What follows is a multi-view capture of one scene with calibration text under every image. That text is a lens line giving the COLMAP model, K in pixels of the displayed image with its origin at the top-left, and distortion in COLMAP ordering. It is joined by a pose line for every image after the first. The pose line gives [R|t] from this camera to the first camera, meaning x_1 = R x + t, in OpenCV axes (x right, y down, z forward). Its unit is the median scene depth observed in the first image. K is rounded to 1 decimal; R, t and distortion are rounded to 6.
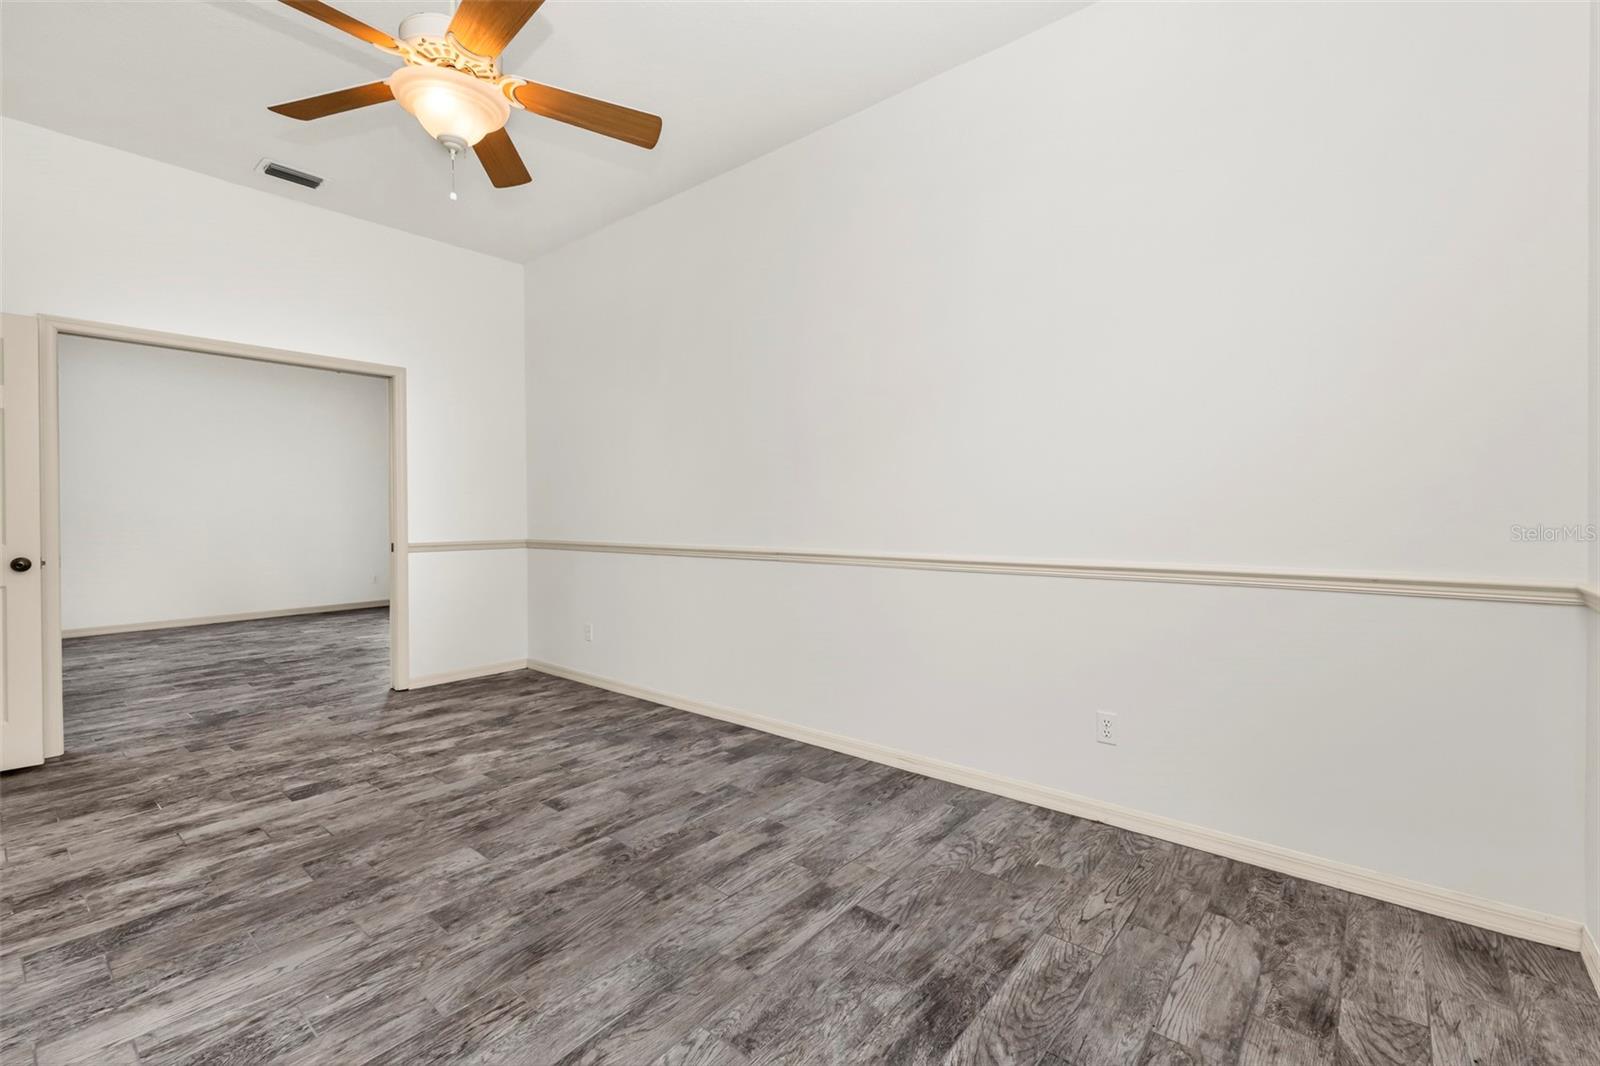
lens RADIAL K [[693.6, 0, 802.8], [0, 693.6, 518.6], [0, 0, 1]] dist [0.018886, -0.004211]
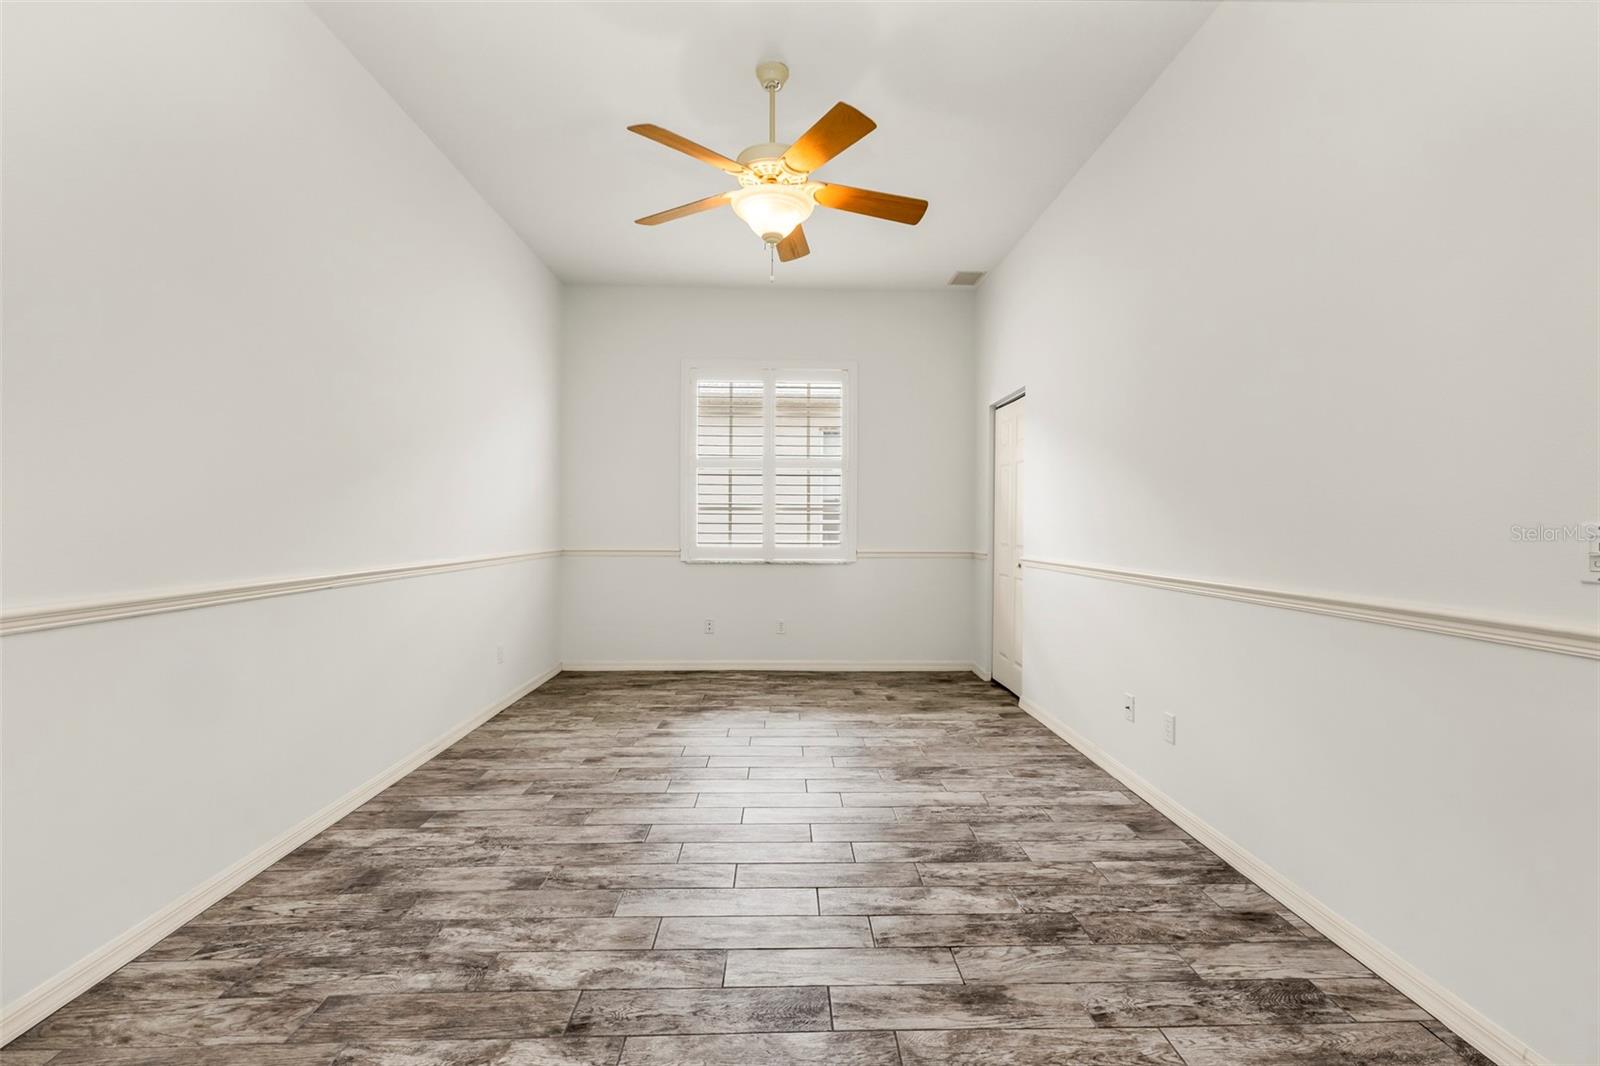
lens RADIAL K [[693.6, 0, 796.9], [0, 693.6, 531.5], [0, 0, 1]] dist [0.018886, -0.004211]
pose [[-0.659152, -0.004126, 0.751998, -1.145633], [0.006798, 0.999911, 0.011444, -0.005643], [-0.751979, 0.012655, -0.659066, 1.390717]]
